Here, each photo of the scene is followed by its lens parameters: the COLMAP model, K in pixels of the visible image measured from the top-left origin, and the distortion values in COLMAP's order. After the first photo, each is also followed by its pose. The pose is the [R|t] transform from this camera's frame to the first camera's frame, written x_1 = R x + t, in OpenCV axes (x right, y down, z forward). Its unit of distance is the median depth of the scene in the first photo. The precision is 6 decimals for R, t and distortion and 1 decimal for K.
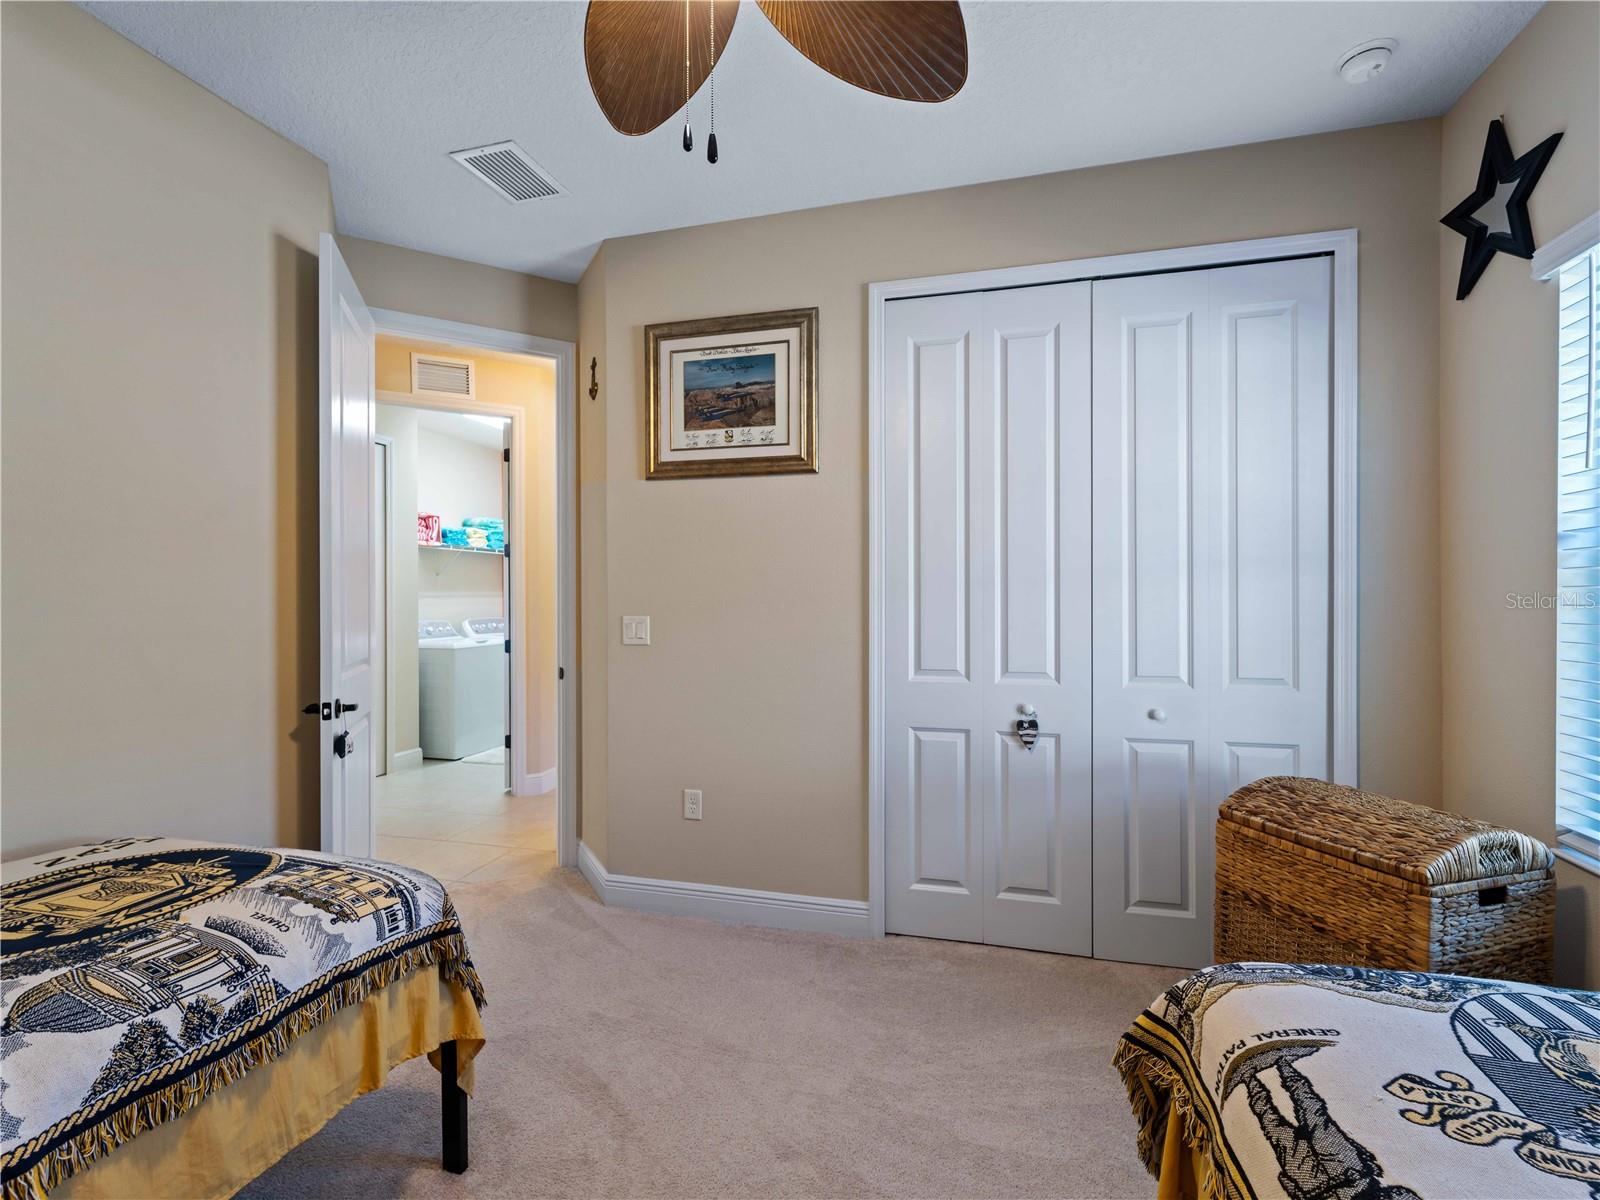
lens RADIAL K [[728.1, 0, 800.9], [0, 728.1, 605.2], [0, 0, 1]] dist [0.002986, -0.001418]
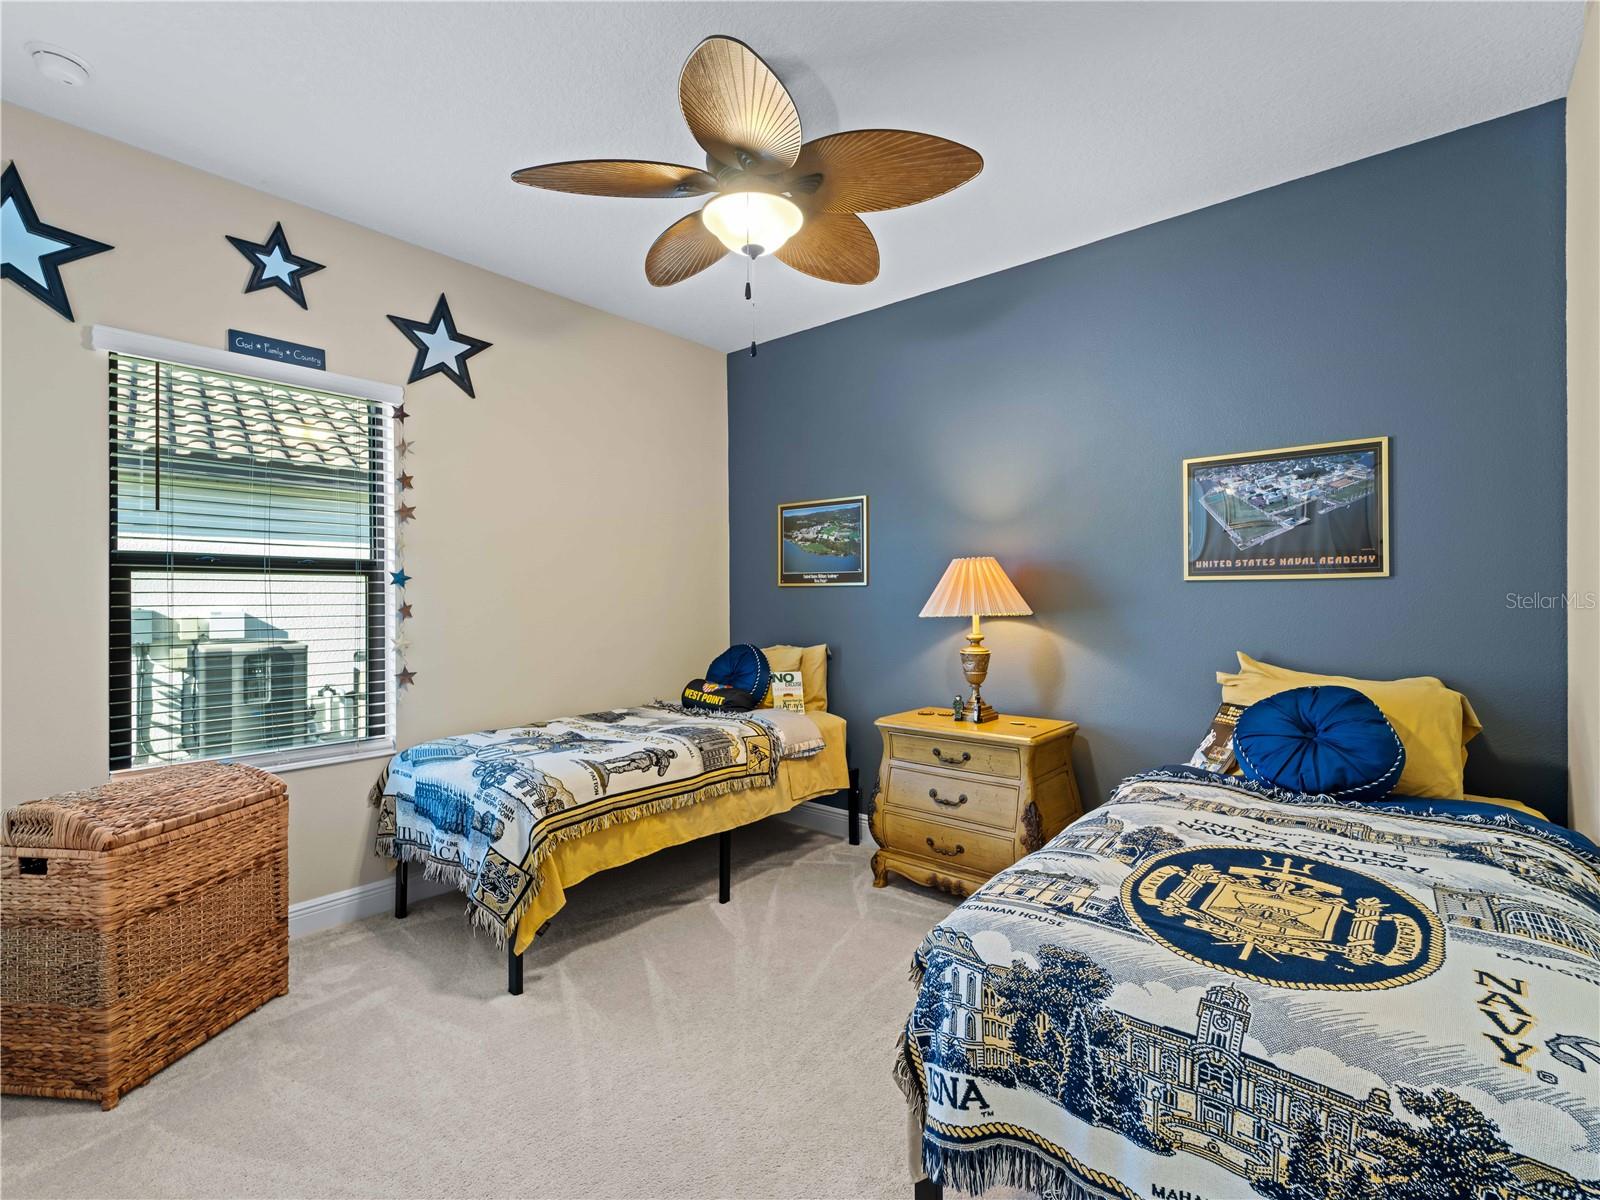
lens RADIAL K [[728.1, 0, 800.9], [0, 728.1, 605.2], [0, 0, 1]] dist [0.002986, -0.001418]
pose [[-0.903102, 0.000720, 0.429425, -0.776267], [0.008846, 0.999818, 0.016926, -0.014992], [-0.429335, 0.019084, -0.902944, 2.002885]]
